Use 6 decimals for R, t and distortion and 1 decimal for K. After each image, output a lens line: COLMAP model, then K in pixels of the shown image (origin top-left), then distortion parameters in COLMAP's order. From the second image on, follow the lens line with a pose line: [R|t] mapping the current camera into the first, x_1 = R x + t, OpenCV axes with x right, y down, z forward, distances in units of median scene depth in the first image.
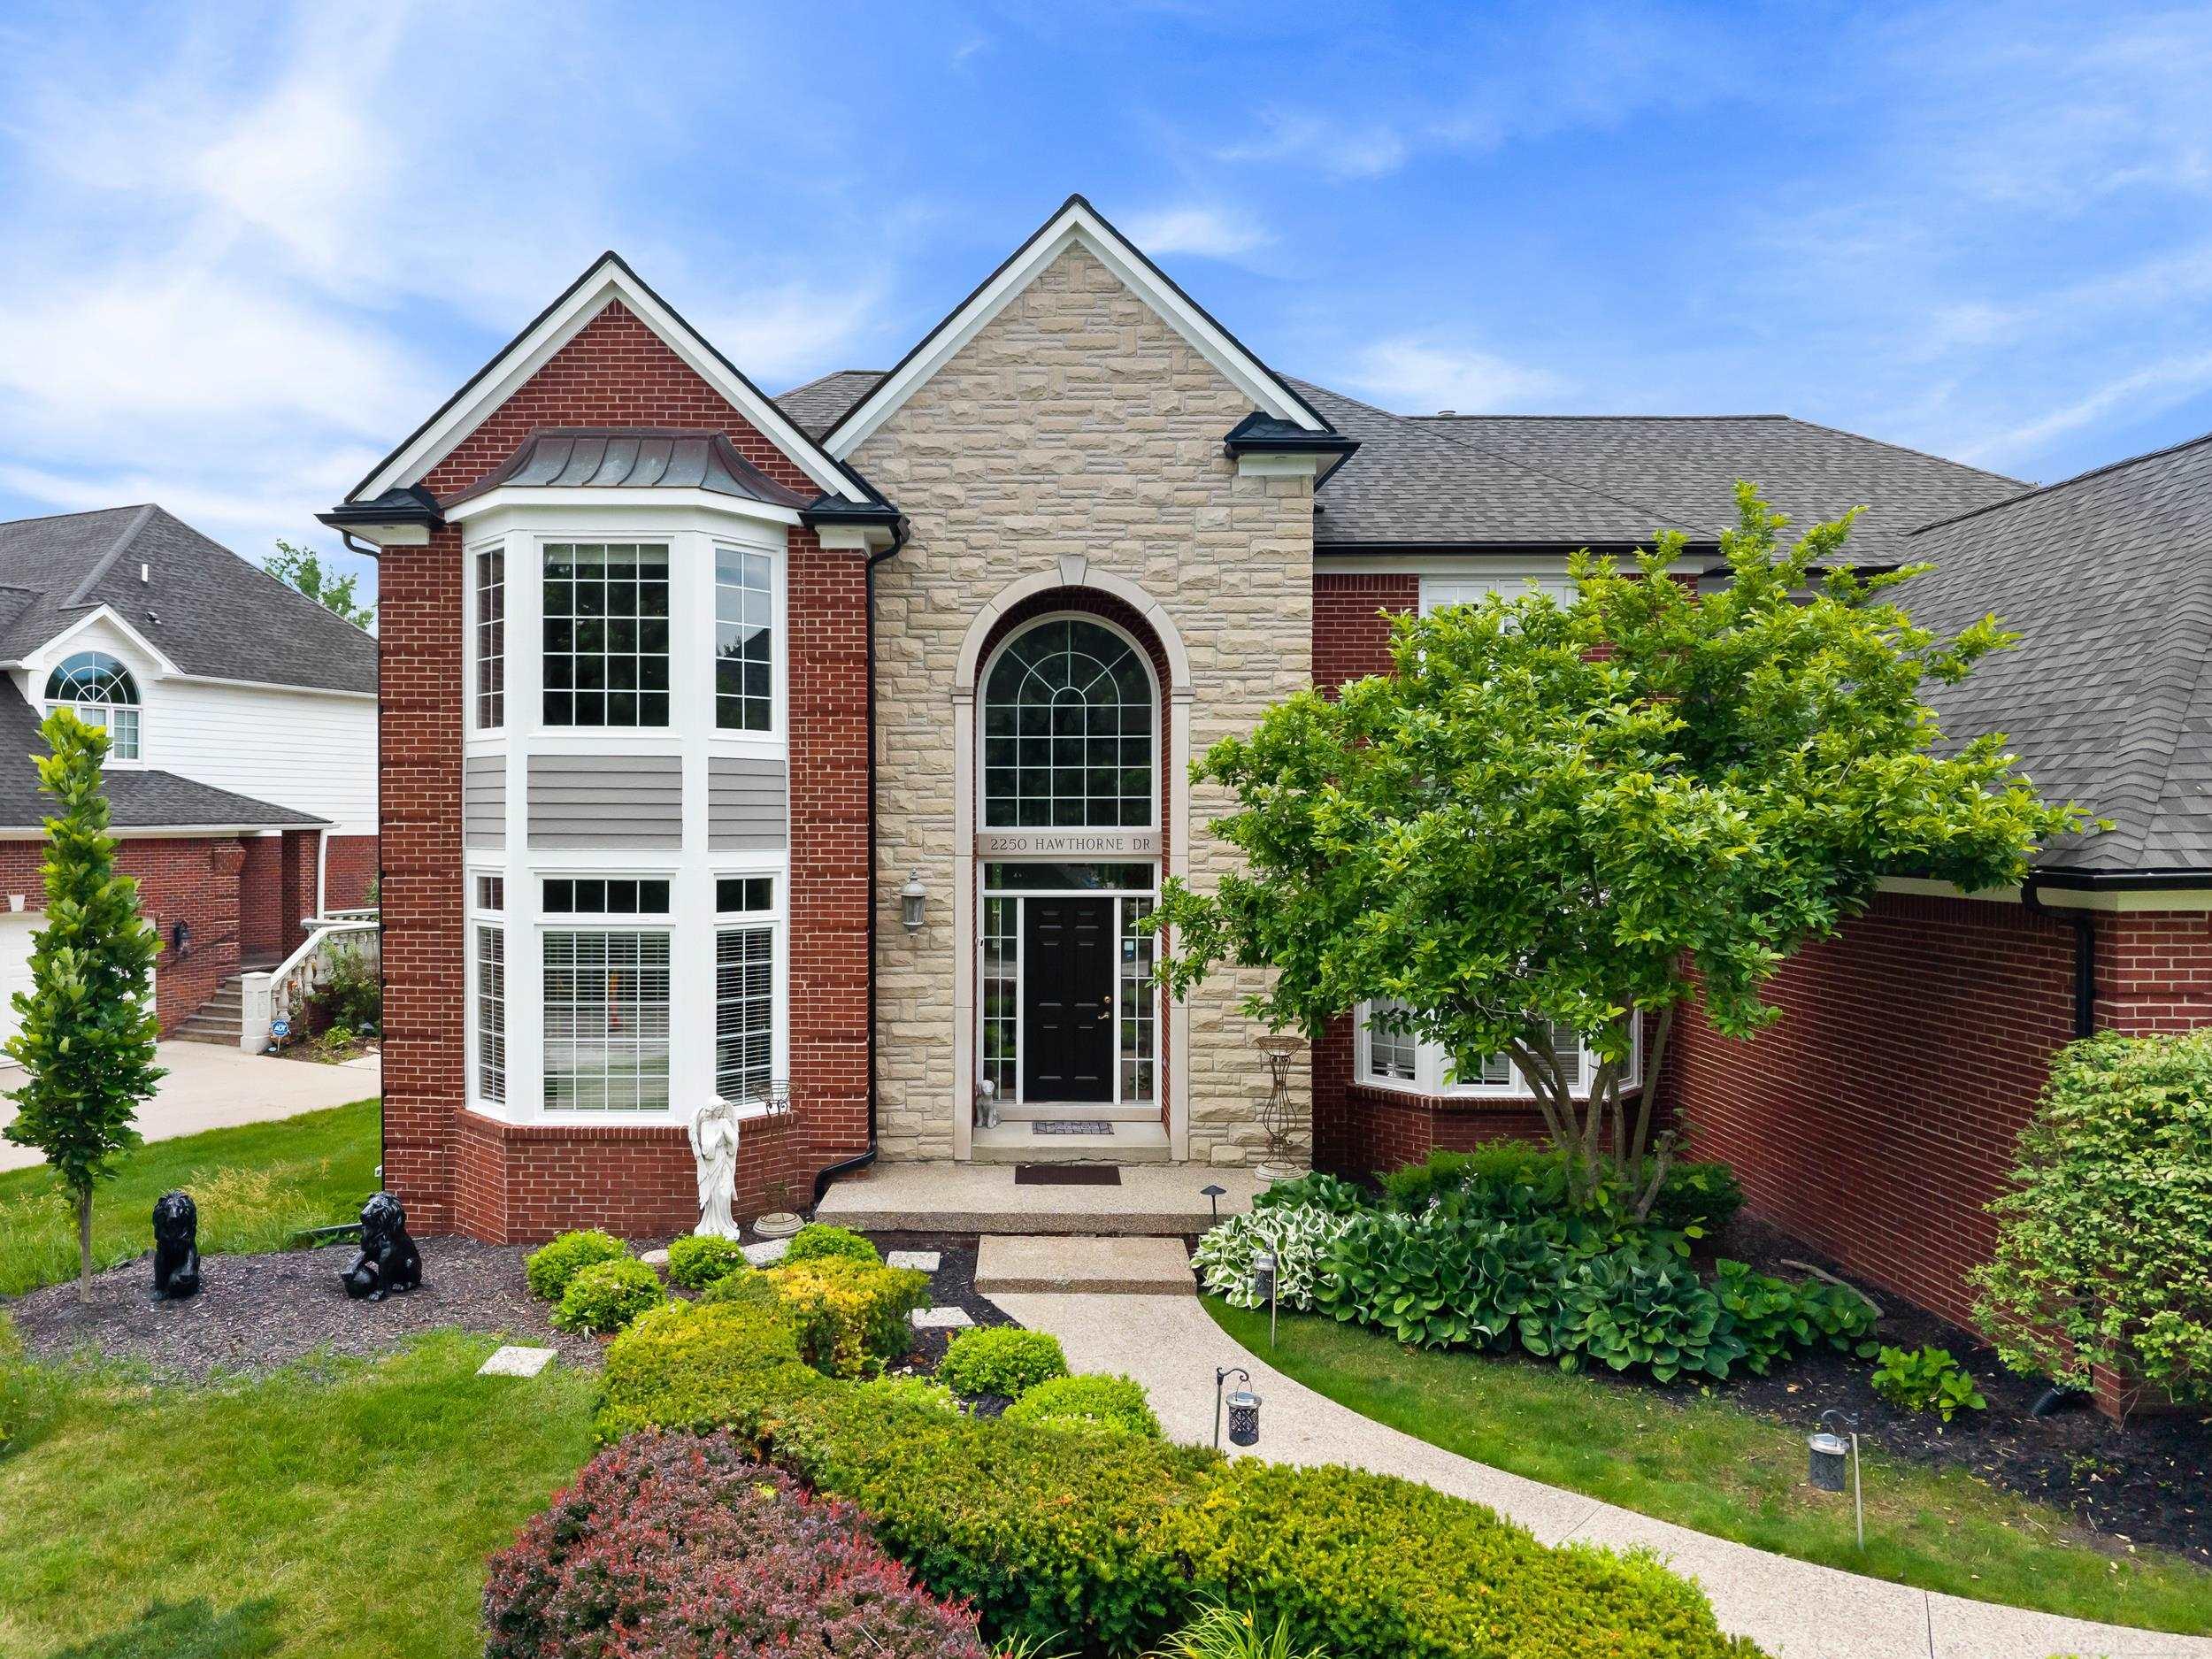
lens RADIAL K [[1474.6, 0, 825.4], [0, 1474.6, 828.2], [0, 0, 1]] dist [0.046536, -0.000848]
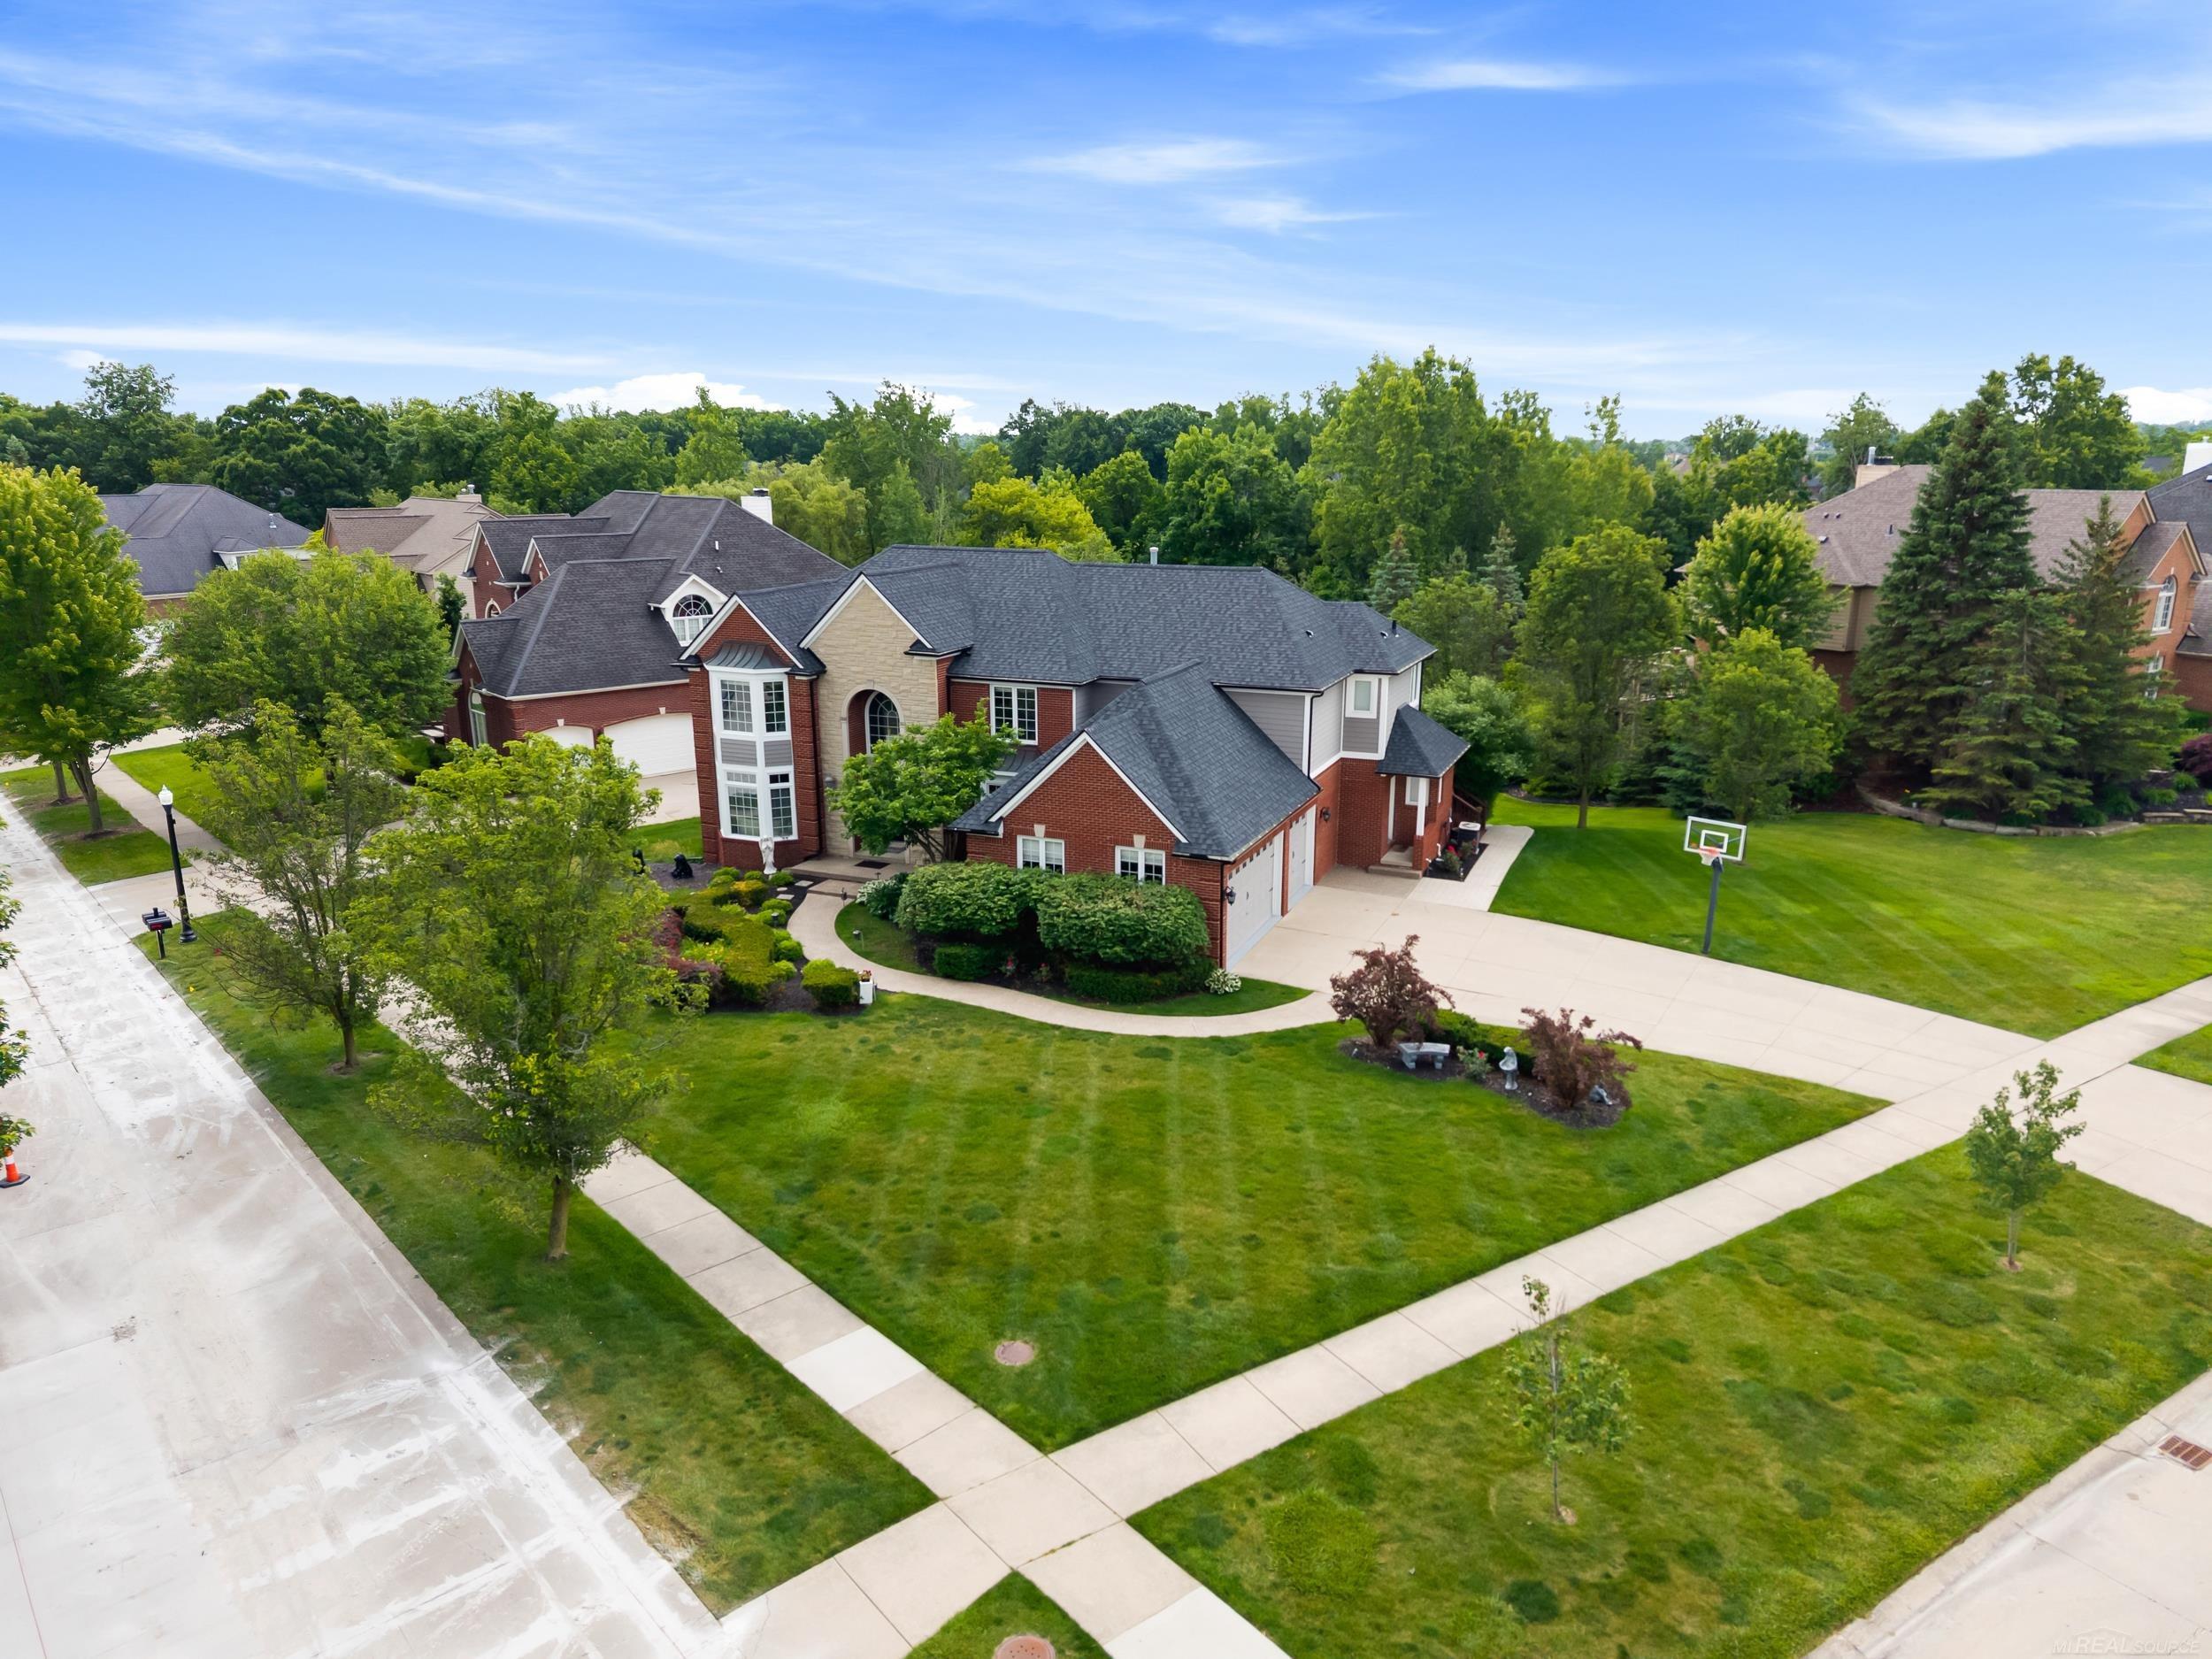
lens RADIAL K [[1470.4, 0, 1099.0], [0, 1470.4, 834.9], [0, 0, 1]] dist [0.058332, -0.074338]
pose [[0.920320, 0.089734, -0.380734, 1.957923], [0.005423, 0.970311, 0.241798, -0.657441], [0.391128, -0.224597, 0.892510, -1.830240]]
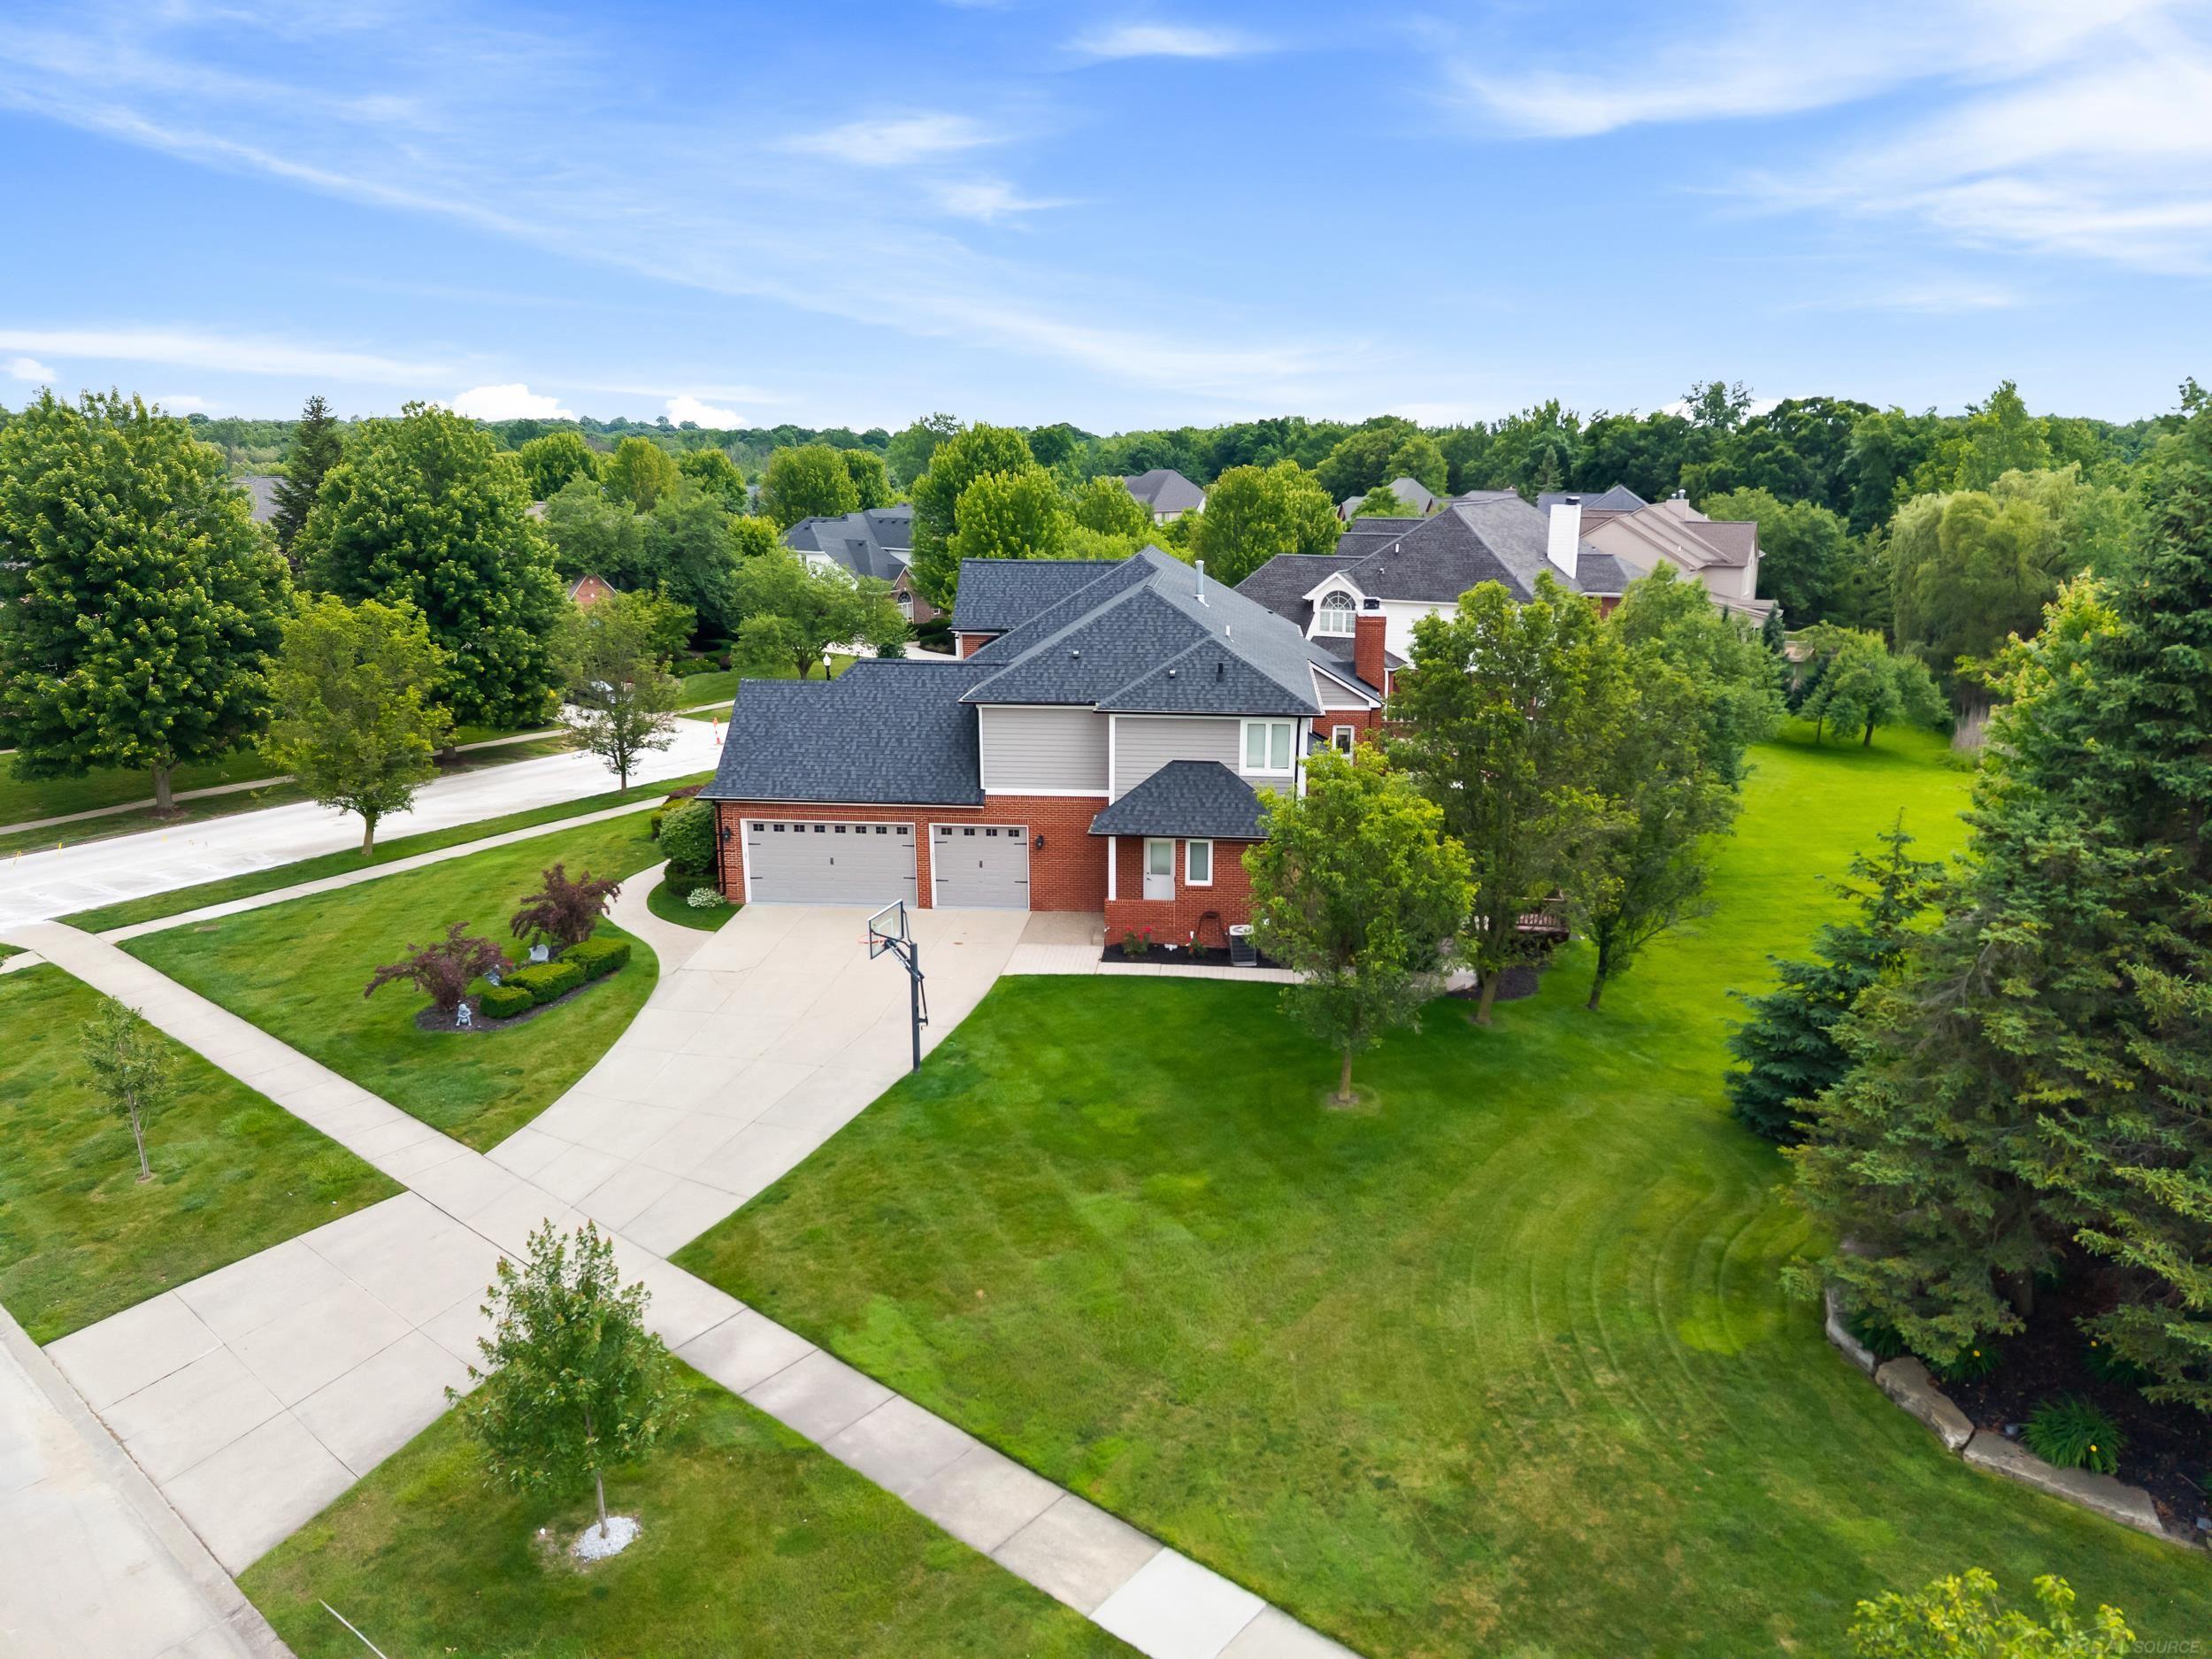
lens RADIAL K [[1488.1, 0, 1106.9], [0, 1488.1, 815.9], [0, 0, 1]] dist [0.005430, 0.004316]
pose [[-0.091651, 0.227352, -0.969490, 4.235236], [-0.007380, 0.973406, 0.228968, -0.681214], [0.995764, 0.028140, -0.087536, 1.795420]]
